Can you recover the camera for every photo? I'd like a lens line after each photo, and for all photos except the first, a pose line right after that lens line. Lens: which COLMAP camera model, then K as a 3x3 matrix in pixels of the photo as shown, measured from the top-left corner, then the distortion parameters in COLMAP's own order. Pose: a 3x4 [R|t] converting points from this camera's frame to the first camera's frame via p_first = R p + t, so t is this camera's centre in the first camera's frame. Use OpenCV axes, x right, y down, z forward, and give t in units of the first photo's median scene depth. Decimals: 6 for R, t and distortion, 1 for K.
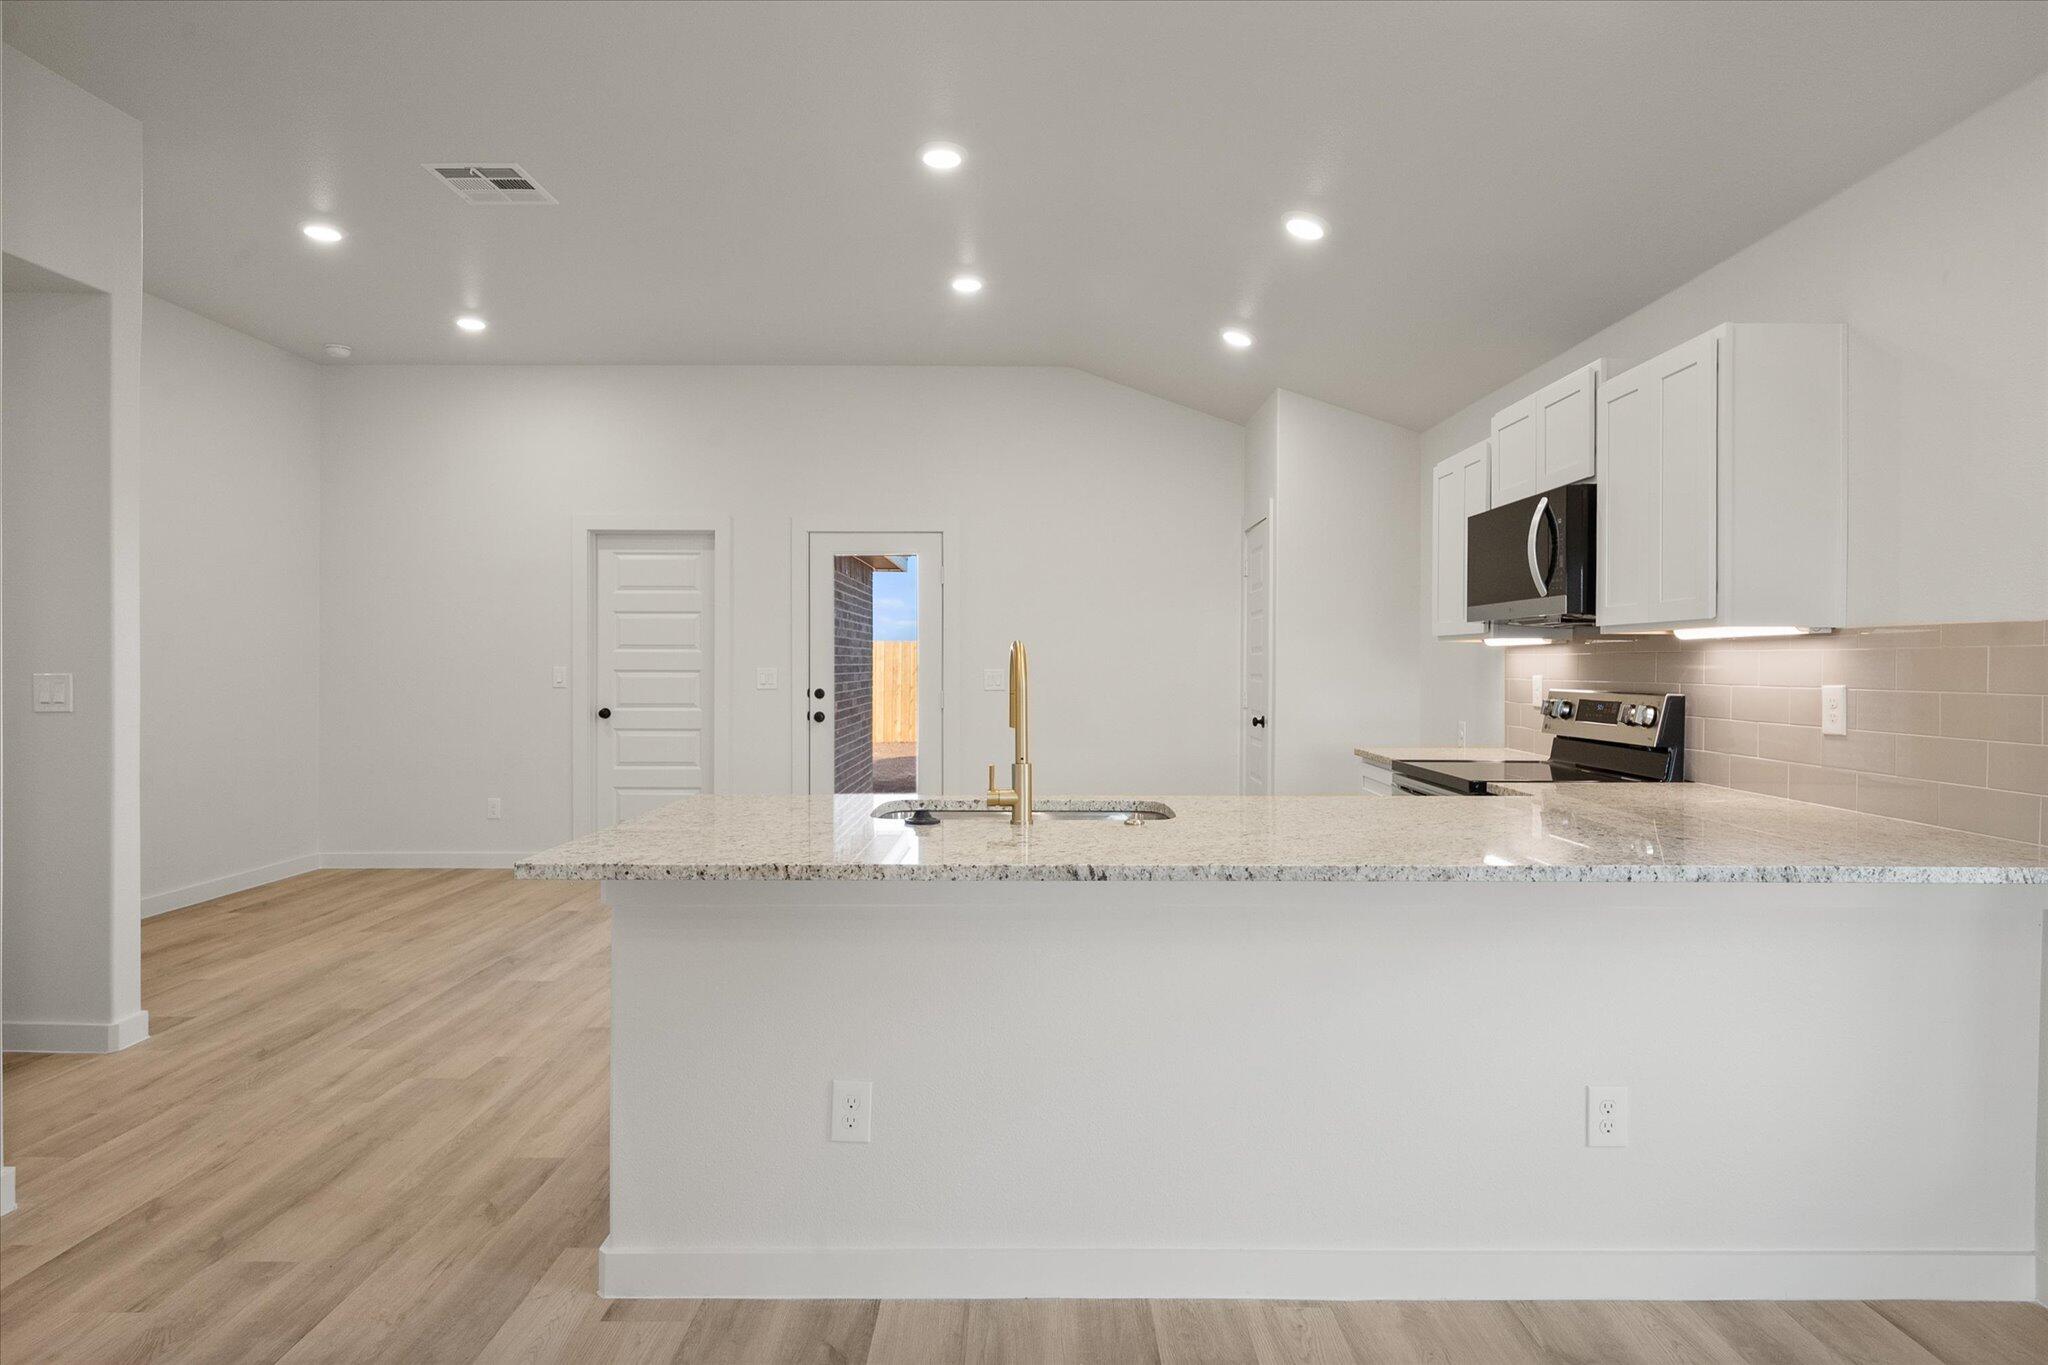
lens RADIAL K [[1110.9, 0, 1029.4], [0, 1110.9, 671.0], [0, 0, 1]] dist [-0.000663, -0.000788]
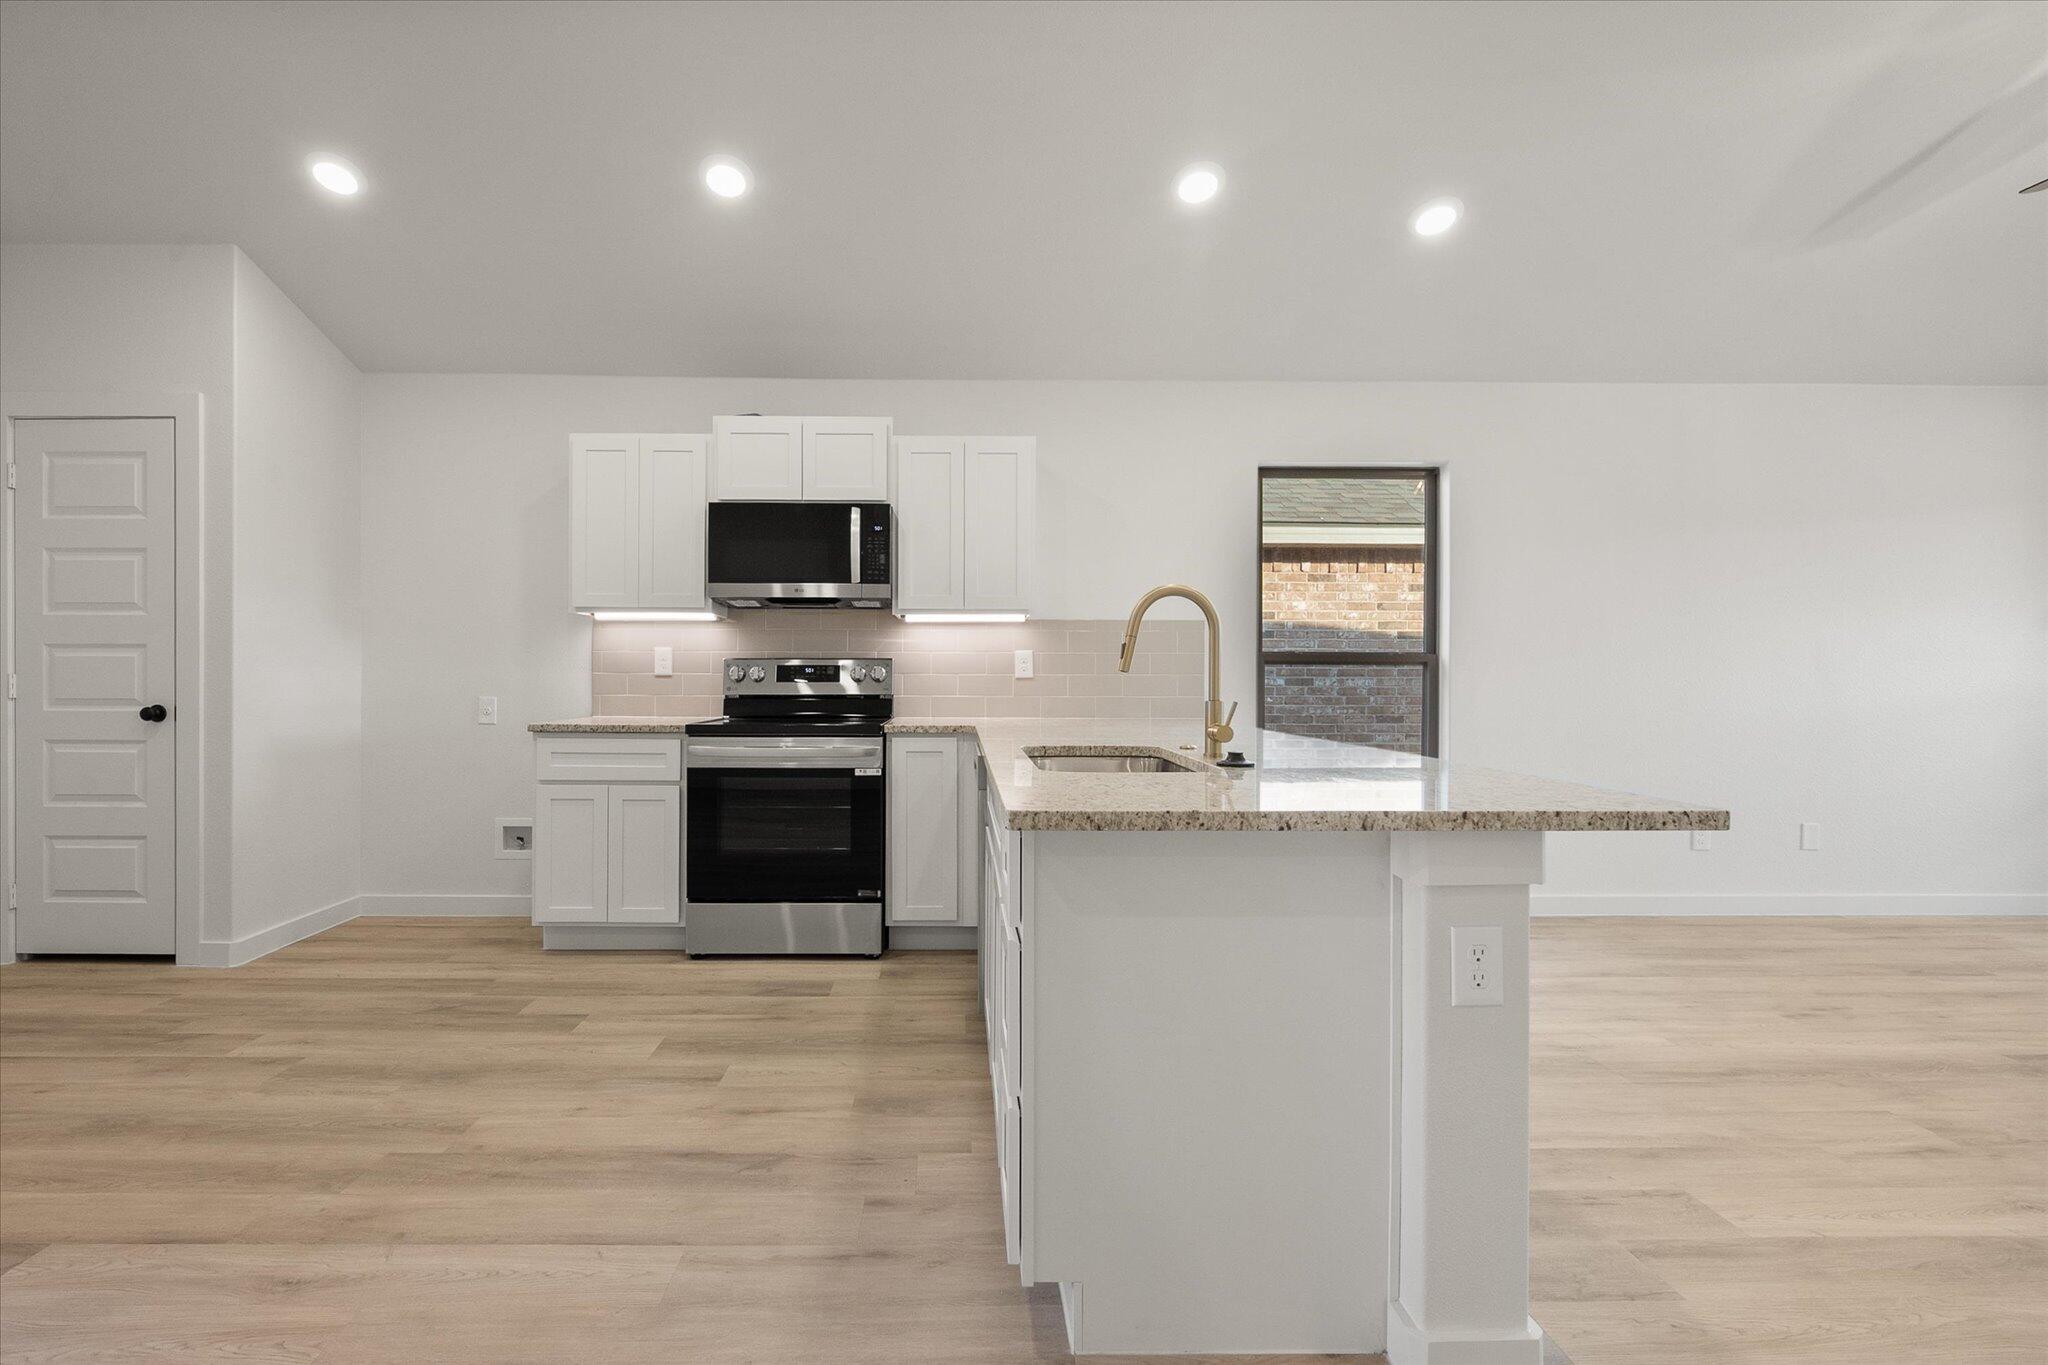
lens RADIAL K [[941.8, 0, 961.4], [0, 941.8, 681.8], [0, 0, 1]] dist [-0.003090, -0.000125]
pose [[-0.010330, -0.008459, 0.999911, -0.605376], [0.003558, 0.999958, 0.008496, 0.037488], [-0.999940, 0.003645, -0.010299, 0.829279]]
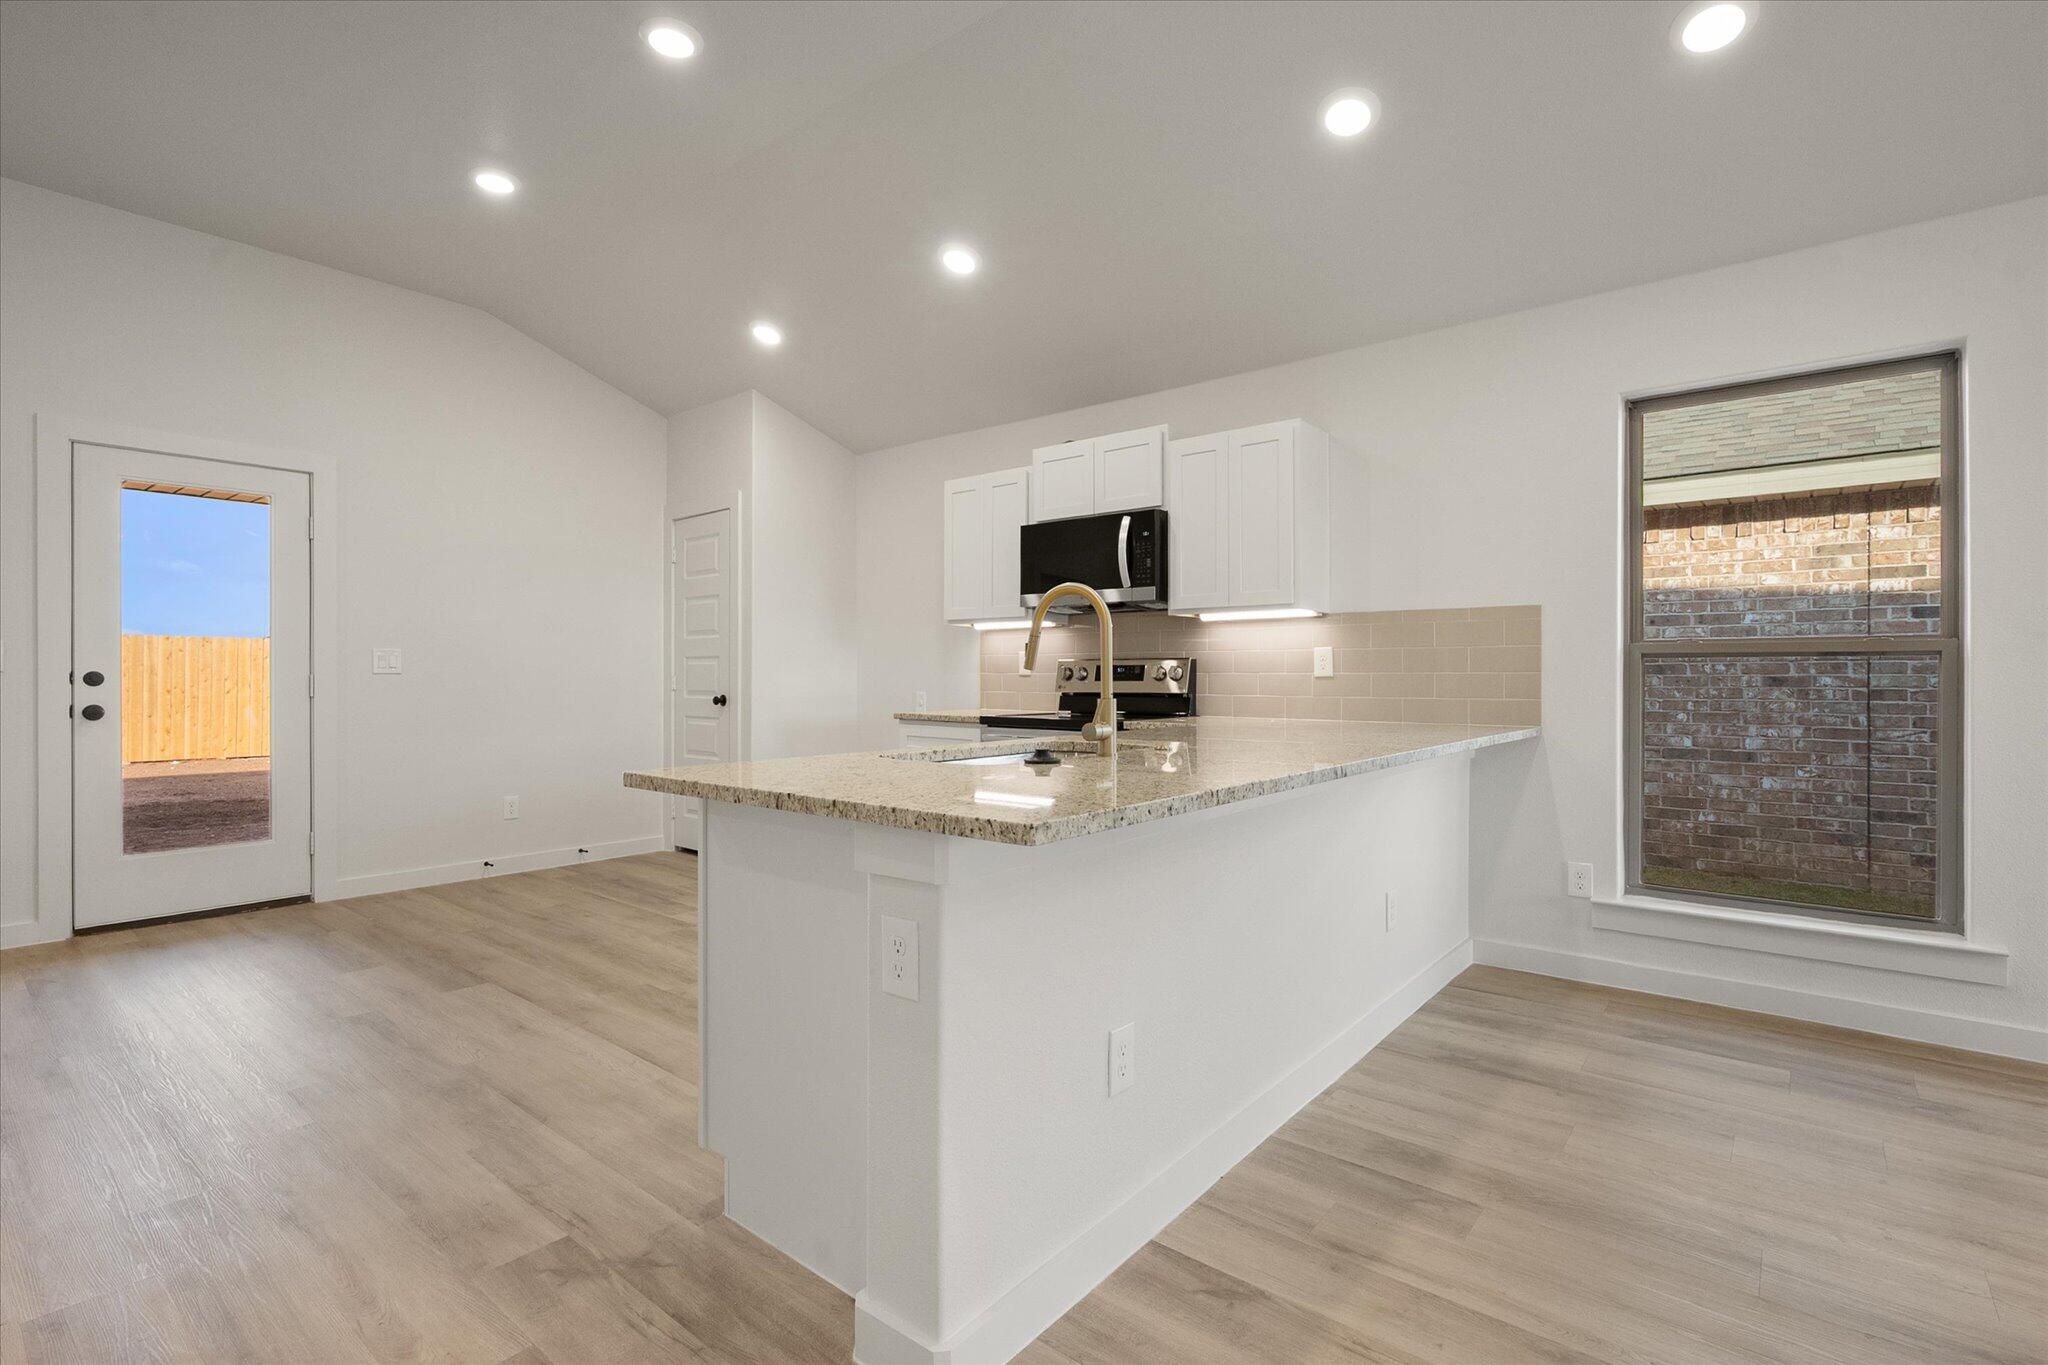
lens RADIAL K [[949.6, 0, 1028.0], [0, 949.6, 673.9], [0, 0, 1]] dist [-0.000185, -0.000221]
pose [[0.633787, -0.001131, 0.773507, -0.496273], [0.006217, 0.999974, -0.003632, 0.041437], [-0.773483, 0.007111, 0.633777, 0.322920]]
